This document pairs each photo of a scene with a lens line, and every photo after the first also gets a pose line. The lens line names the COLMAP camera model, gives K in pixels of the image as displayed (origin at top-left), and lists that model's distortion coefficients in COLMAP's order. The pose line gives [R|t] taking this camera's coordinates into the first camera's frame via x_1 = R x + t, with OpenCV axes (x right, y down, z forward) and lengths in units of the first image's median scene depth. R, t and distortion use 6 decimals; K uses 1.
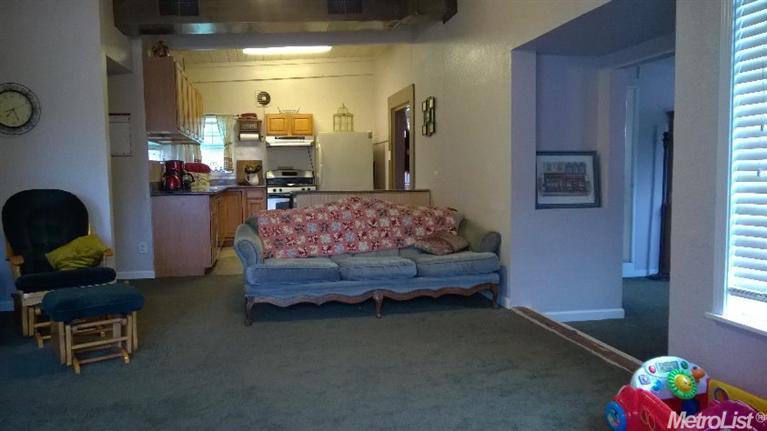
lens RADIAL K [[559.7, 0, 384.6], [0, 559.7, 216.1], [0, 0, 1]] dist [0.003572, -0.014758]
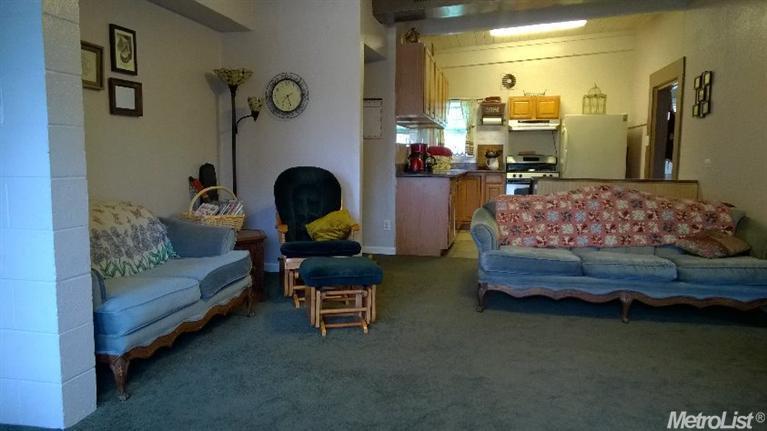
lens RADIAL K [[559.7, 0, 383.8], [0, 559.7, 217.8], [0, 0, 1]] dist [0.003572, -0.014758]
pose [[0.912308, 0.063043, -0.404624, -0.006382], [-0.051984, 0.997914, 0.038273, 0.001606], [0.406193, -0.013883, 0.913682, 0.022431]]
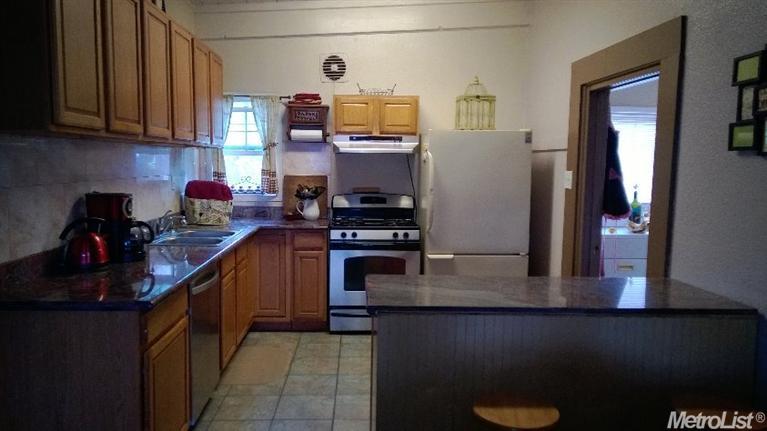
lens RADIAL K [[559.7, 0, 382.5], [0, 559.7, 217.0], [0, 0, 1]] dist [0.003572, -0.014758]
pose [[0.984649, 0.045667, -0.168469, -0.078100], [-0.042438, 0.998841, 0.022720, -0.088812], [0.169311, -0.015222, 0.985445, 0.537348]]
